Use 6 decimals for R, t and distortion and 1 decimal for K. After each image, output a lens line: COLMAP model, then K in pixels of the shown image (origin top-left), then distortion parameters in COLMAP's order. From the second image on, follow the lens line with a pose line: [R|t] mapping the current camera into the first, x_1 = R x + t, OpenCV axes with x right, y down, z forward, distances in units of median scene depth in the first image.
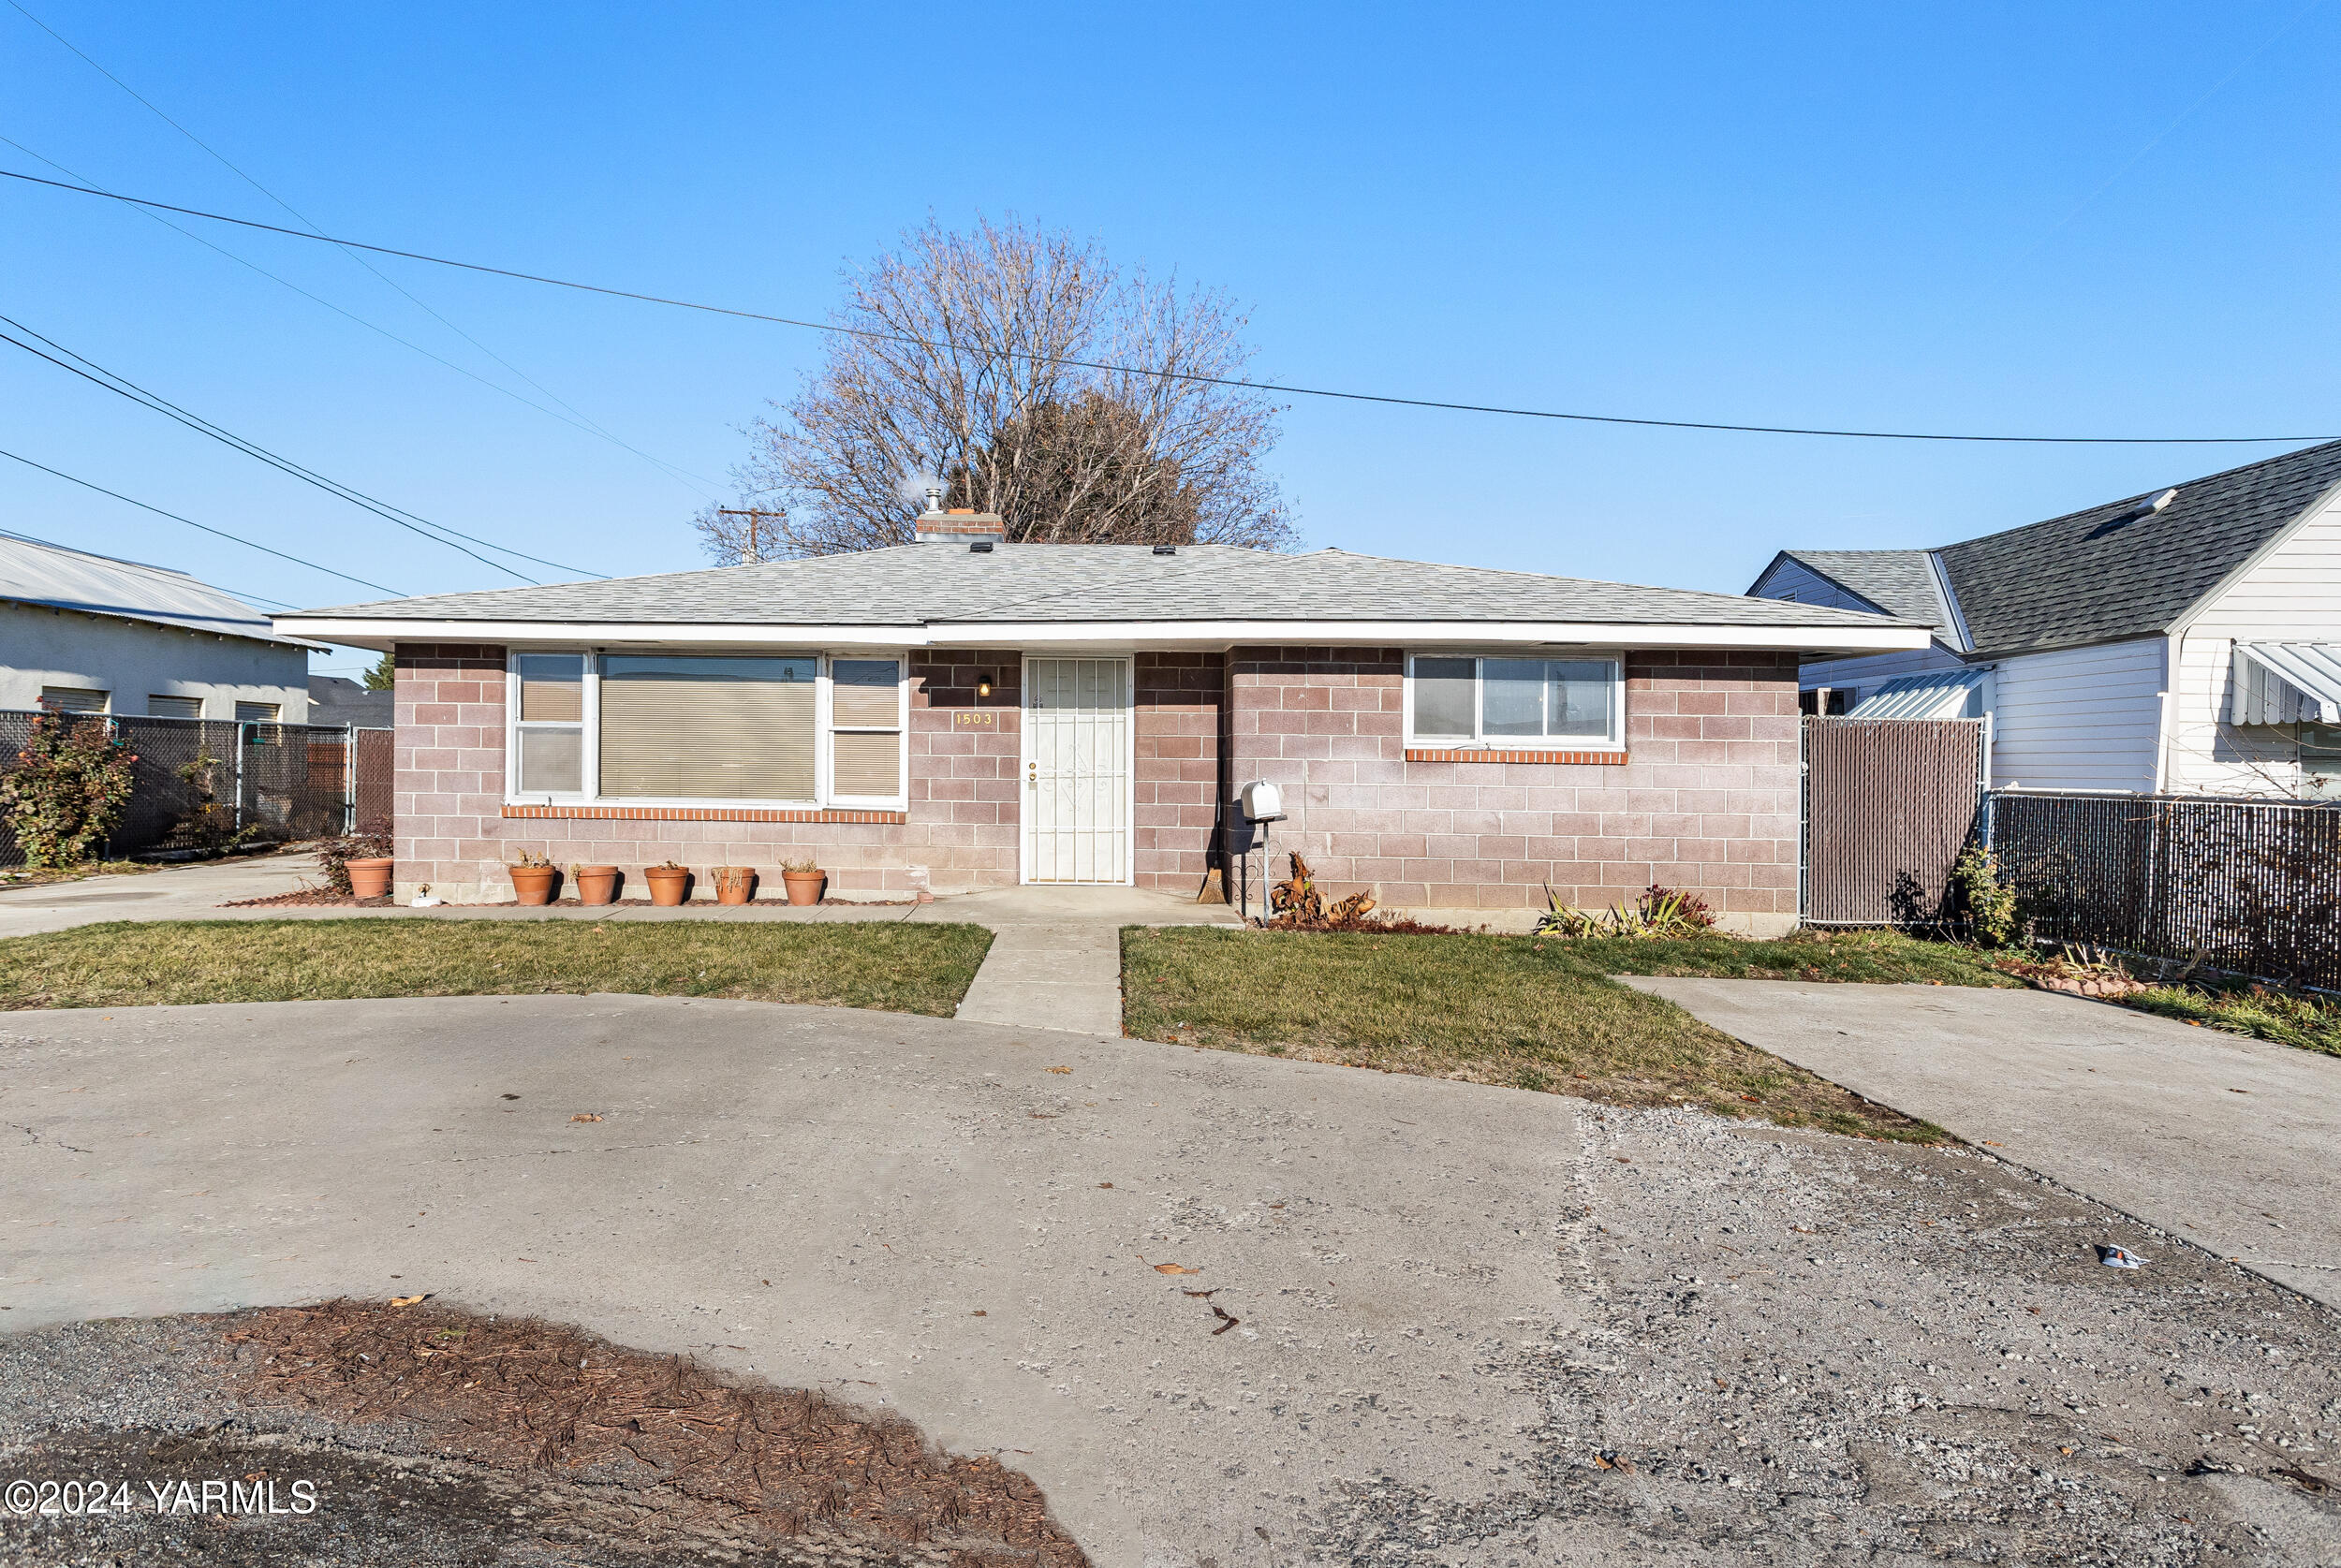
lens RADIAL K [[1147.0, 0, 1079.8], [0, 1147.0, 784.1], [0, 0, 1]] dist [0.000314, 0.000343]
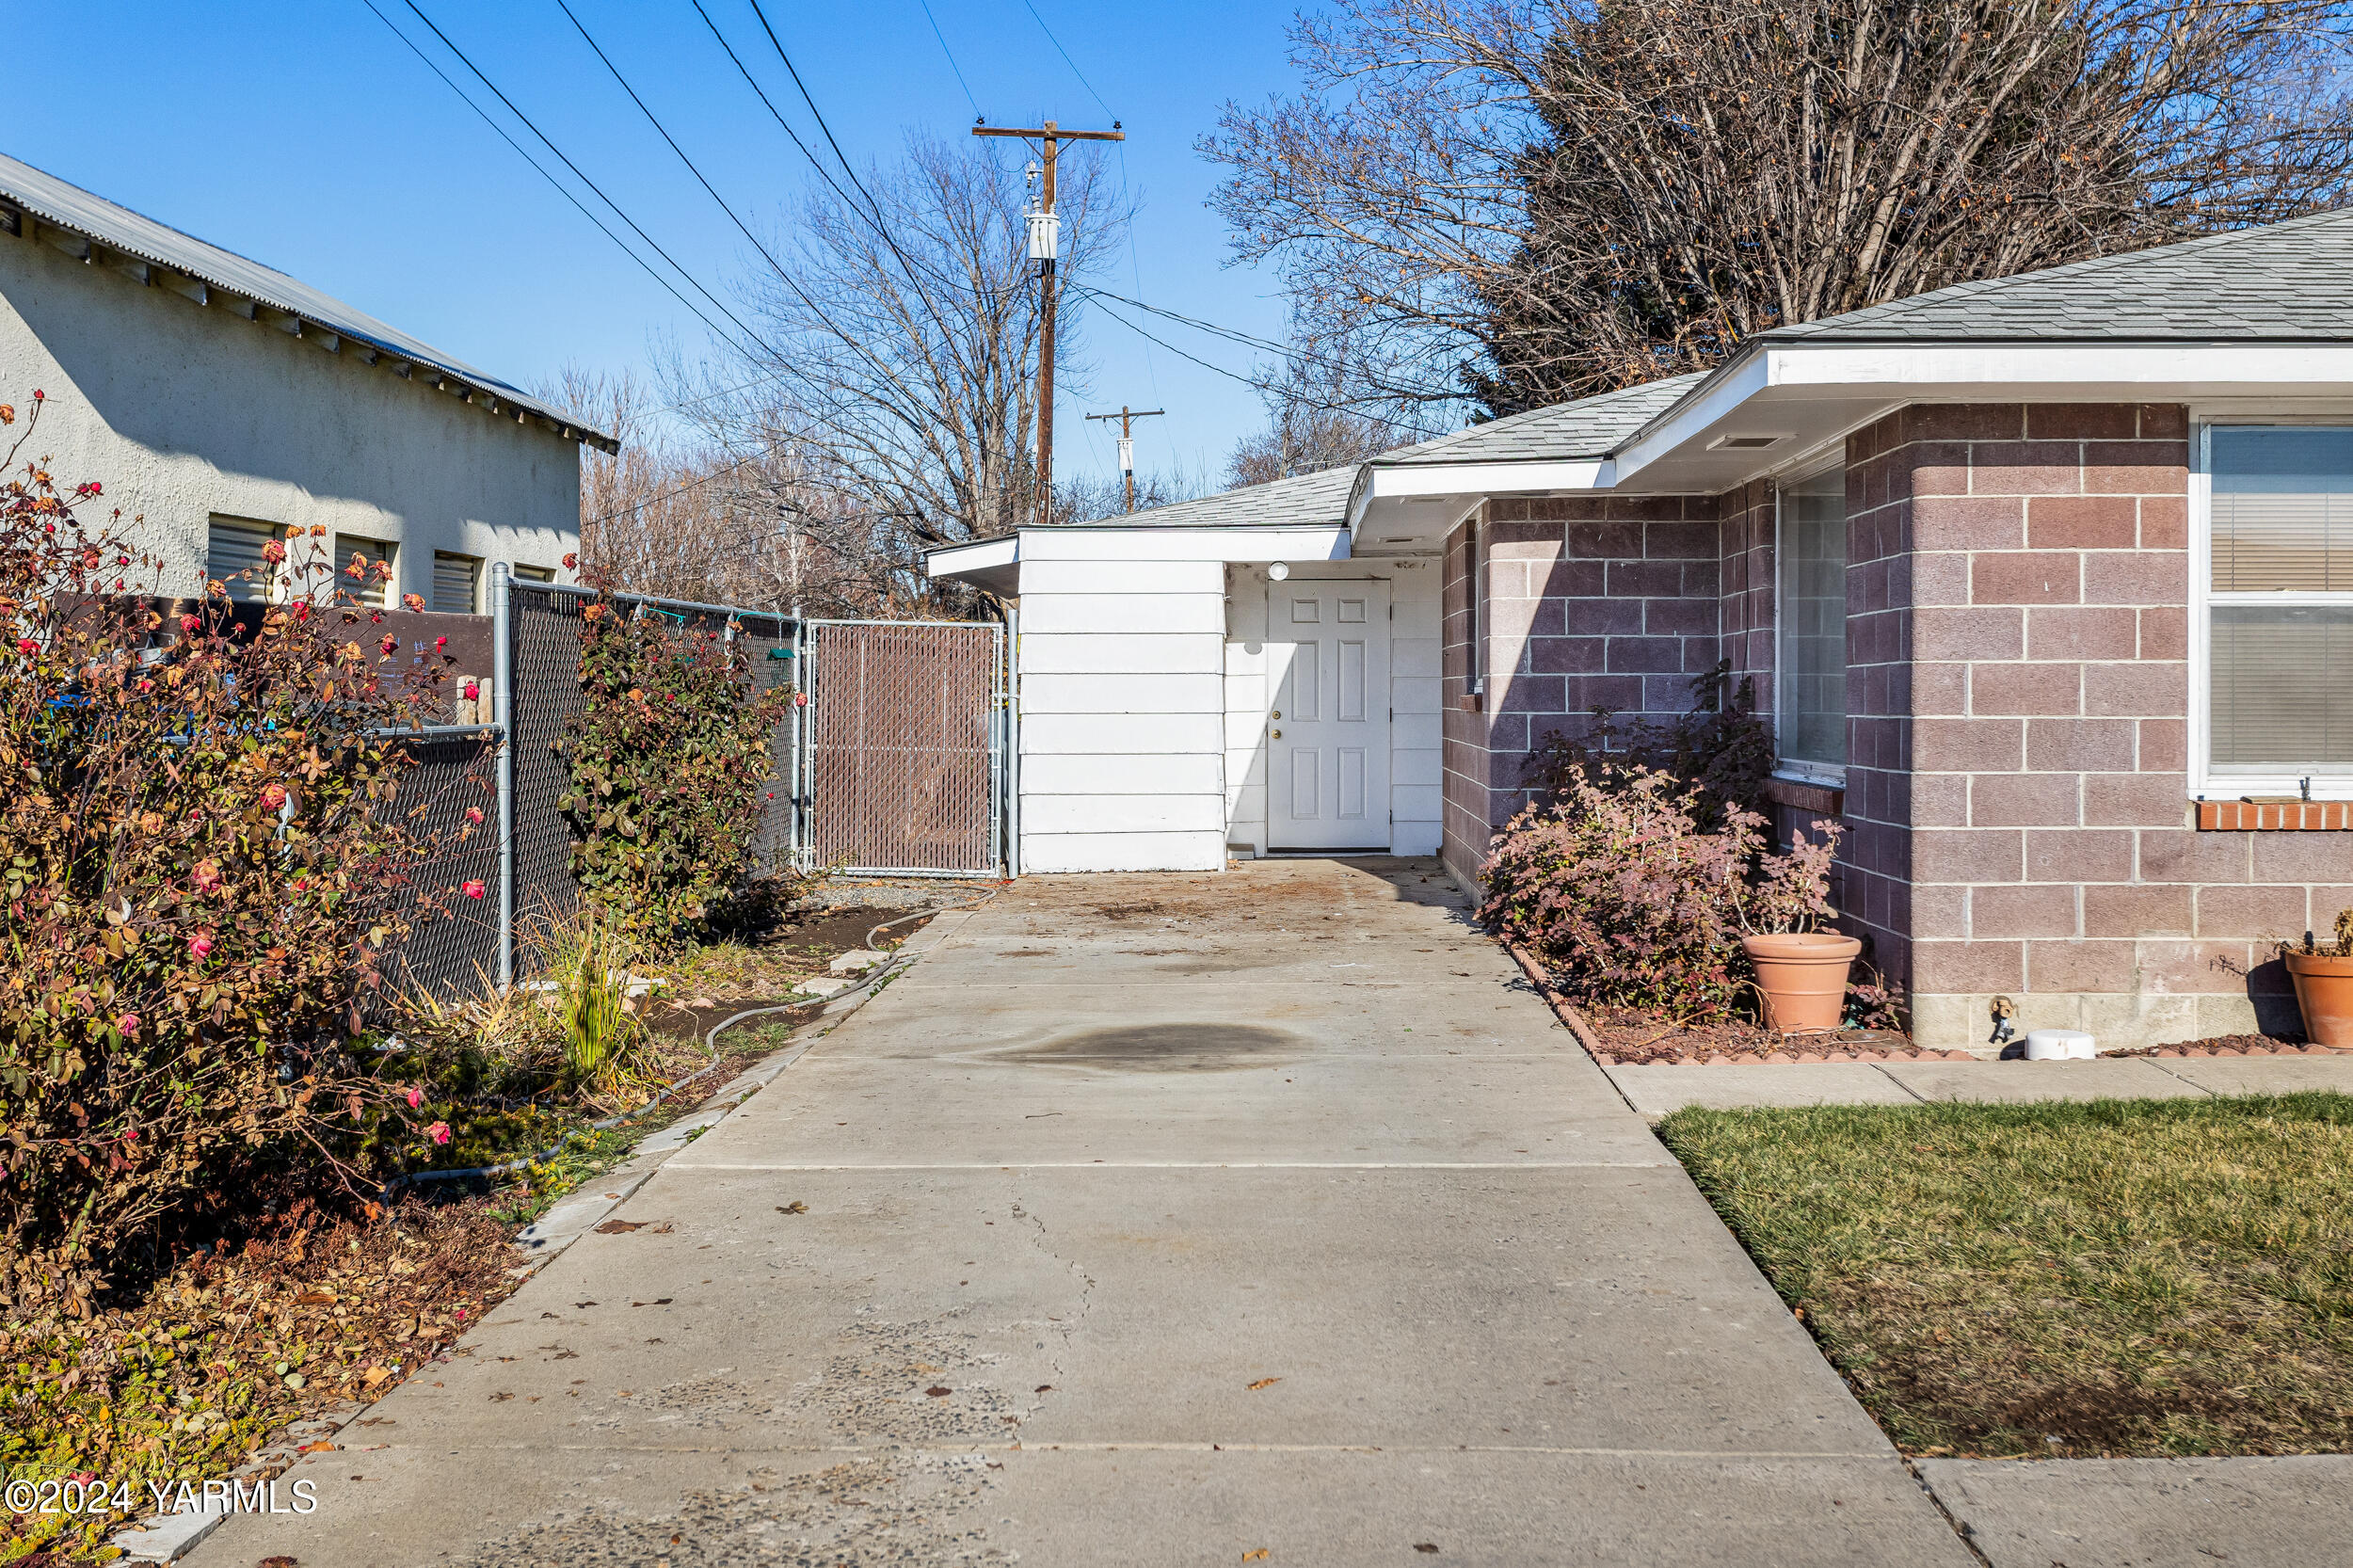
lens RADIAL K [[2589.6, 0, 1176.2], [0, 2589.6, 713.7], [0, 0, 1]] dist [-0.001401, 0.026397]
pose [[0.999851, -0.016076, -0.006238, -0.881753], [0.016030, 0.999844, -0.007460, -0.011322], [0.006357, 0.007359, 0.999953, 0.085701]]
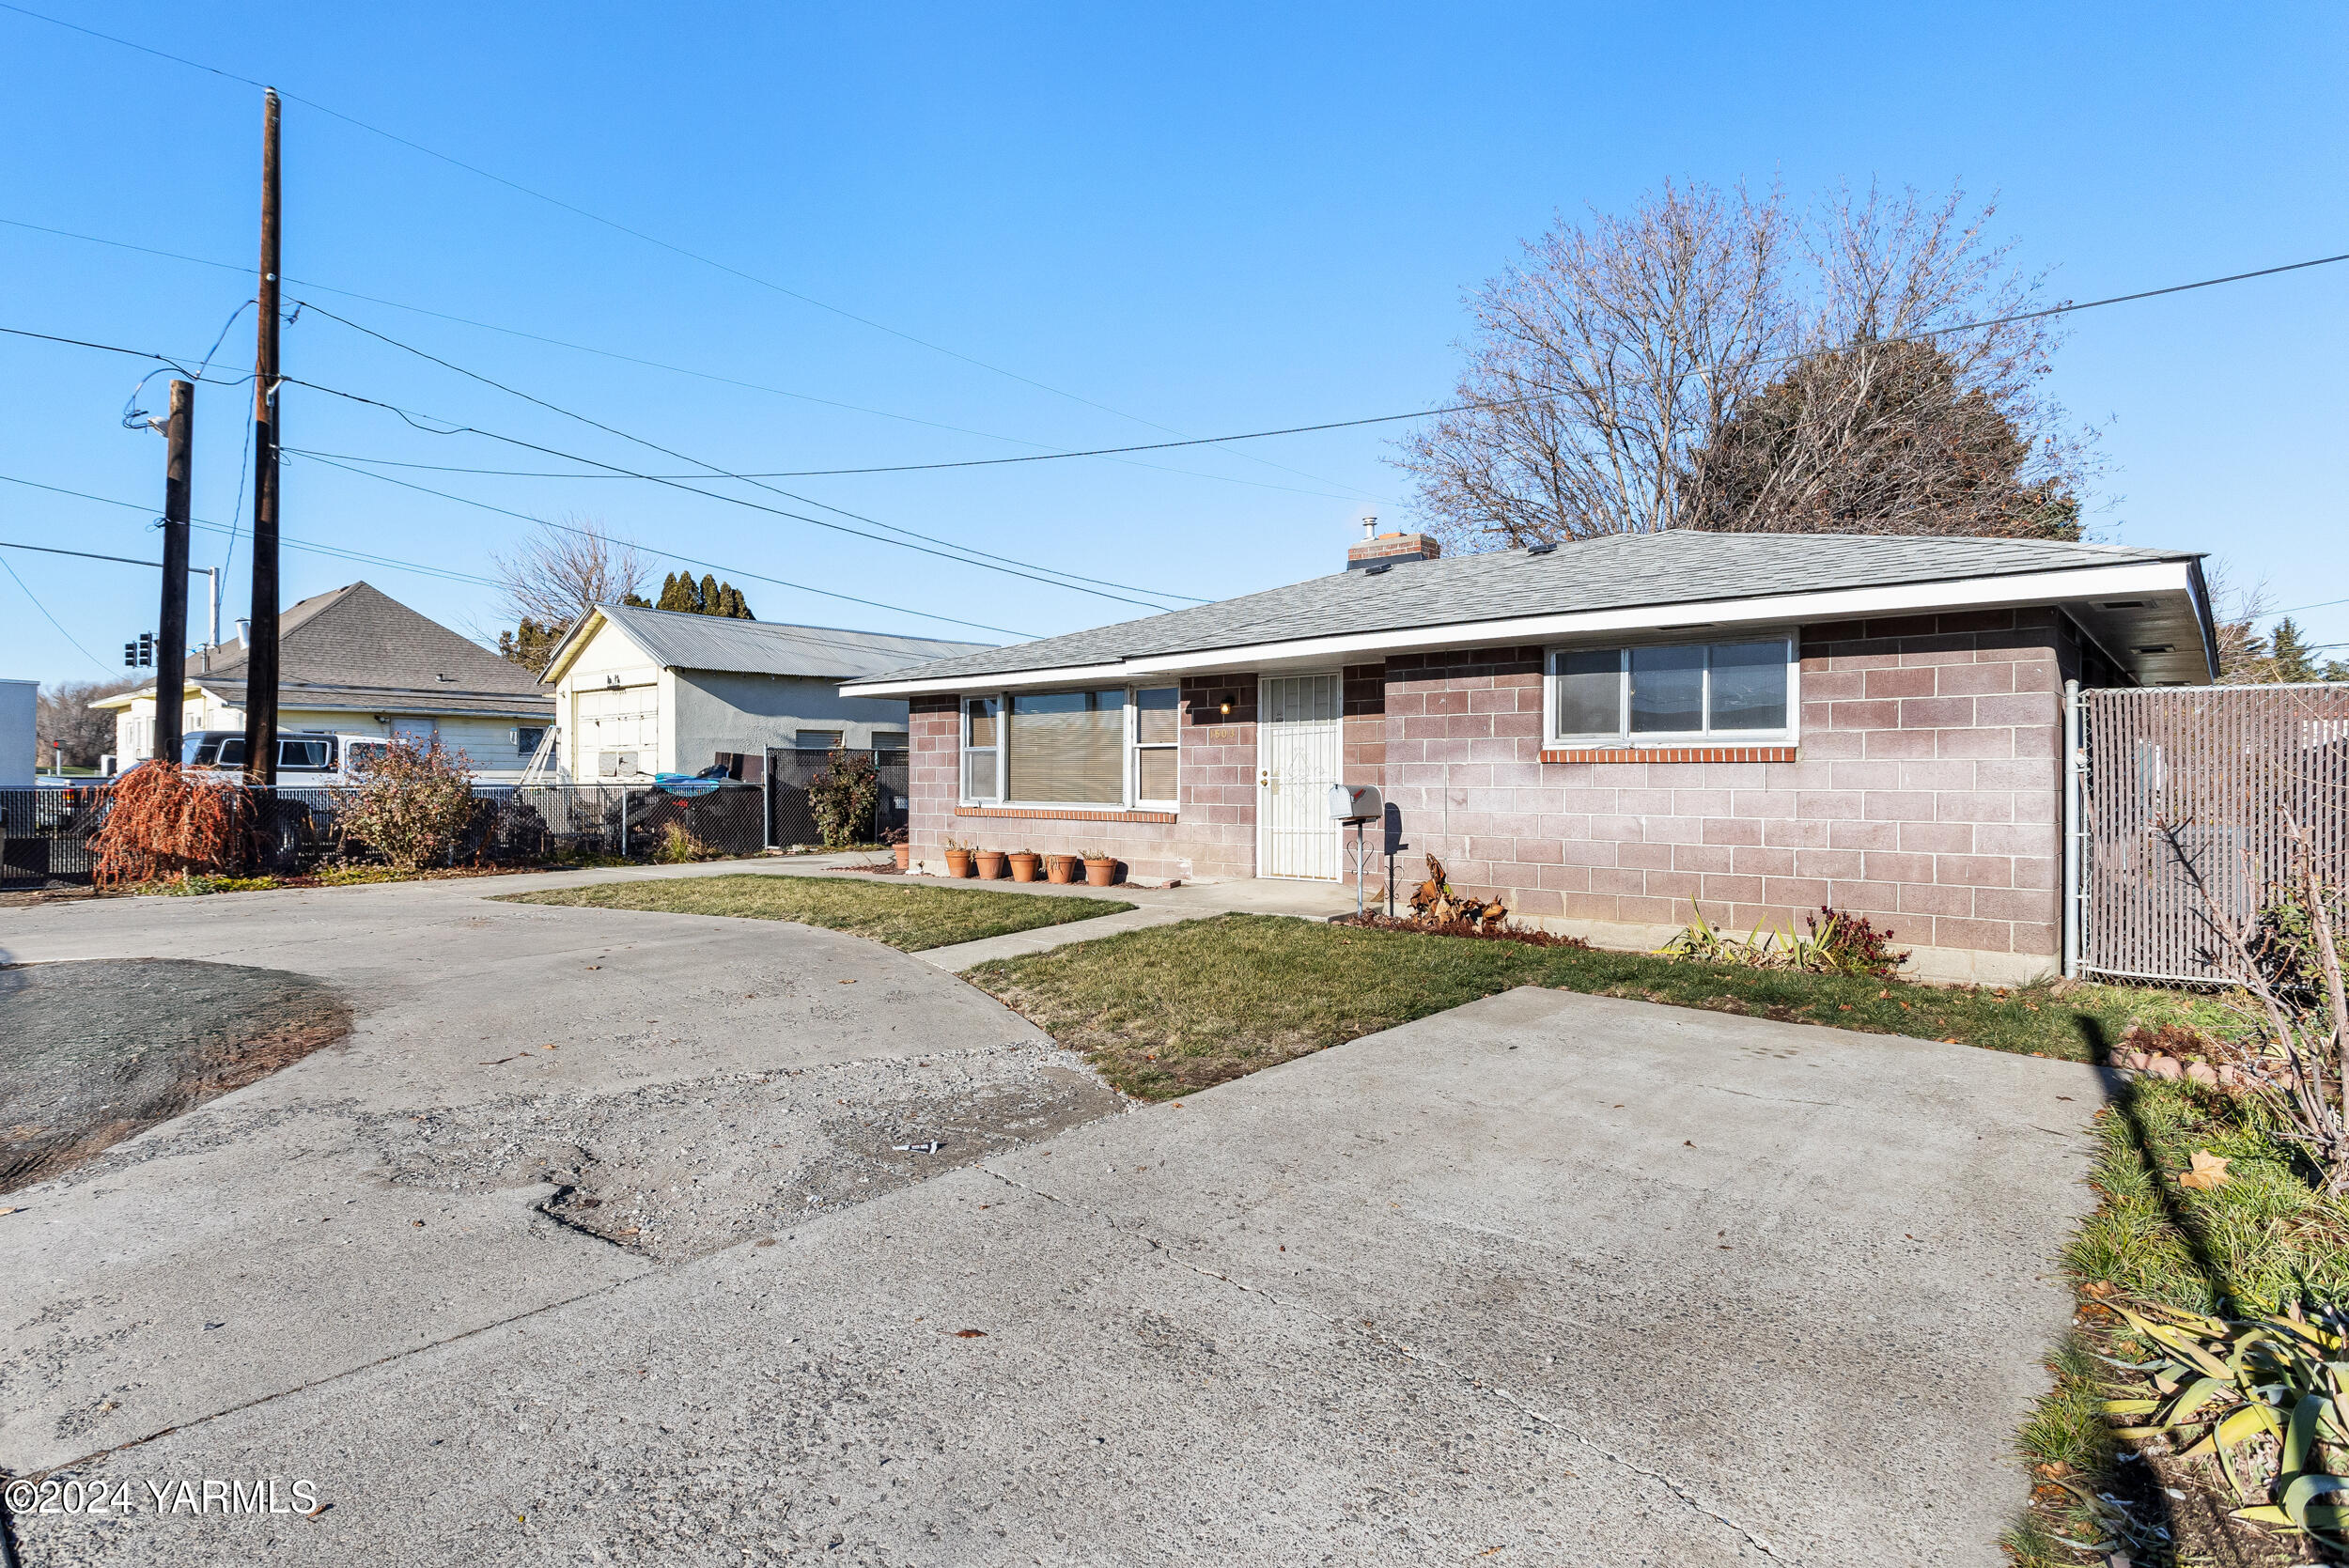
lens RADIAL K [[1154.9, 0, 1174.5], [0, 1154.9, 784.0], [0, 0, 1]] dist [-0.001465, -0.000310]
pose [[0.782227, -0.008887, -0.622930, 0.611129], [0.001905, 0.999928, -0.011874, 0.008003], [0.622991, 0.008102, 0.782187, 0.053859]]
